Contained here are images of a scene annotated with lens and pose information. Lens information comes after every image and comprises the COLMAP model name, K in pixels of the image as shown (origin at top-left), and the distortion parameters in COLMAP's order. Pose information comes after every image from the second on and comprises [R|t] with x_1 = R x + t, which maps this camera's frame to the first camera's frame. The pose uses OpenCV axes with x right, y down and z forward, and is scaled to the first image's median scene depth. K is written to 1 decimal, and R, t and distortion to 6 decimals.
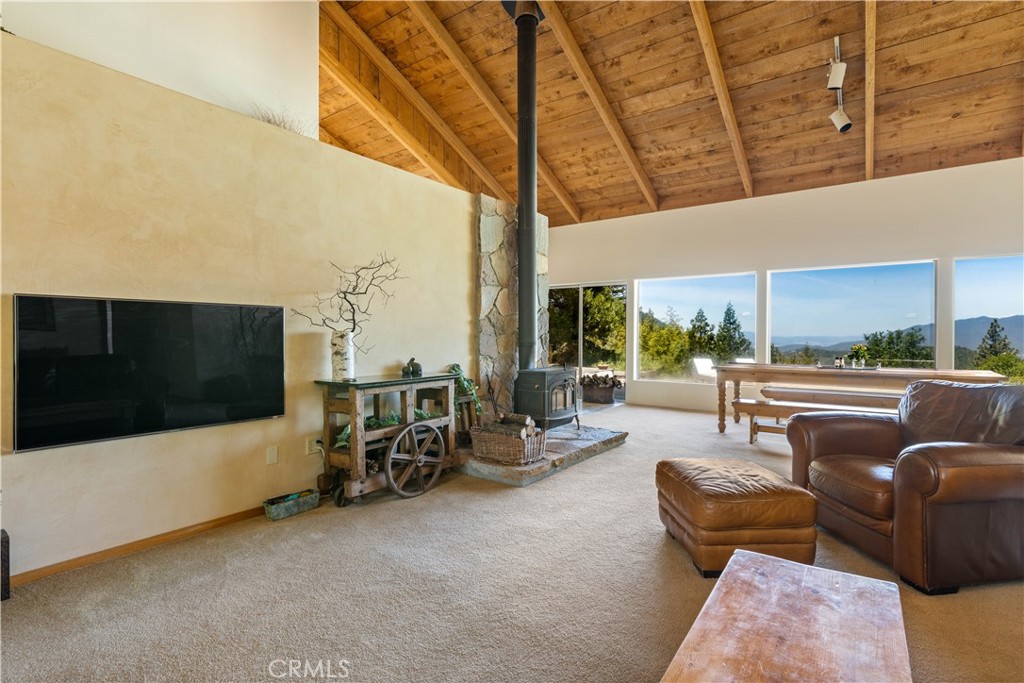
lens RADIAL K [[507.4, 0, 509.8], [0, 507.4, 340.9], [0, 0, 1]] dist [-0.006721, -0.001317]
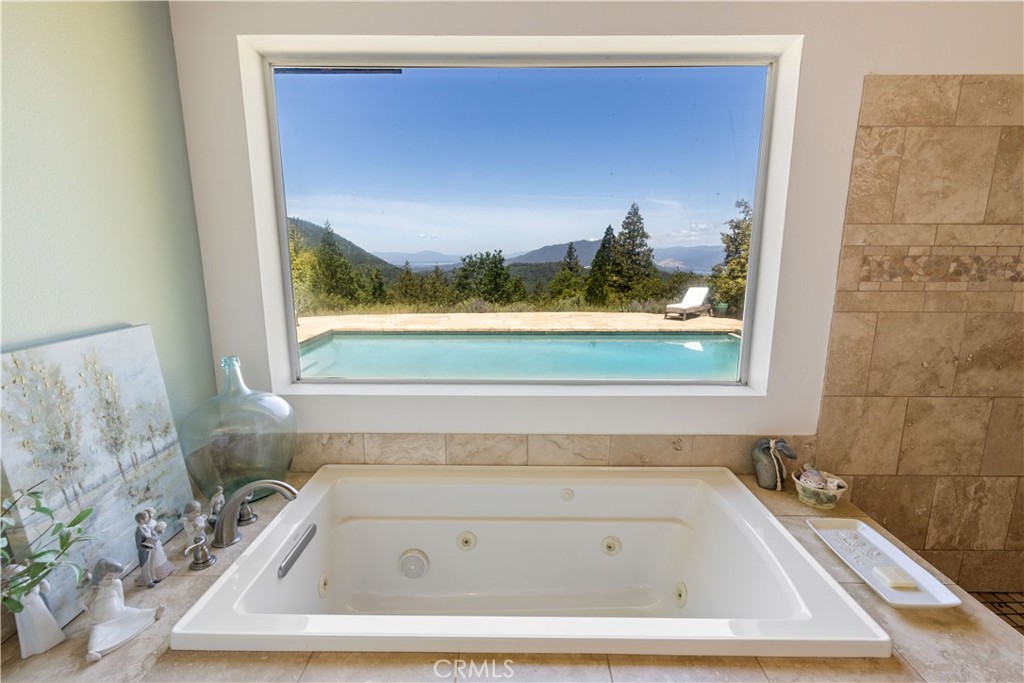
lens RADIAL K [[469.8, 0, 516.4], [0, 469.8, 344.0], [0, 0, 1]] dist [0.004765, -0.000399]
pose [[0.792324, -0.116914, 0.598793, 0.107644], [0.010769, 0.983994, 0.177875, -0.002685], [-0.610005, -0.134487, 0.780901, 0.119421]]
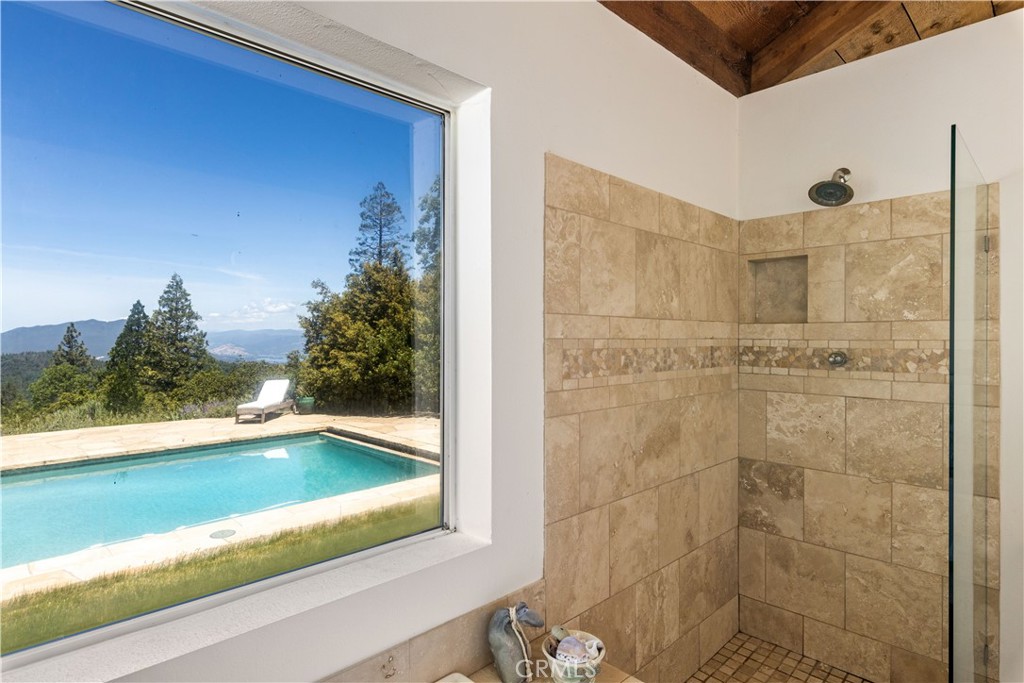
lens RADIAL K [[551.7, 0, 514.5], [0, 551.7, 338.0], [0, 0, 1]] dist [0.003970, -0.003177]
pose [[0.123154, -0.001681, 0.992386, 0.109458], [0.017079, 0.999854, -0.000426, -0.002886], [-0.992241, 0.017002, 0.123165, 0.122440]]
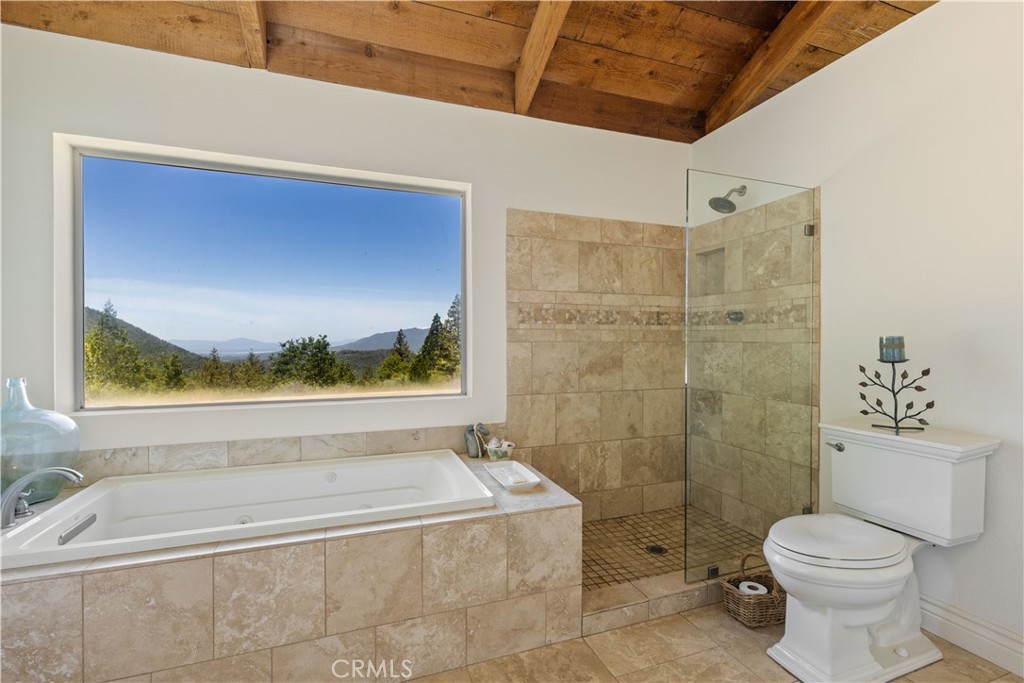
lens RADIAL K [[458.3, 0, 516.9], [0, 458.3, 344.5], [0, 0, 1]] dist [0.000307, -0.001099]
pose [[0.528665, -0.009567, 0.848776, 0.105872], [0.016096, 0.999870, 0.001245, -0.001467], [-0.848678, 0.013004, 0.528750, 0.114703]]
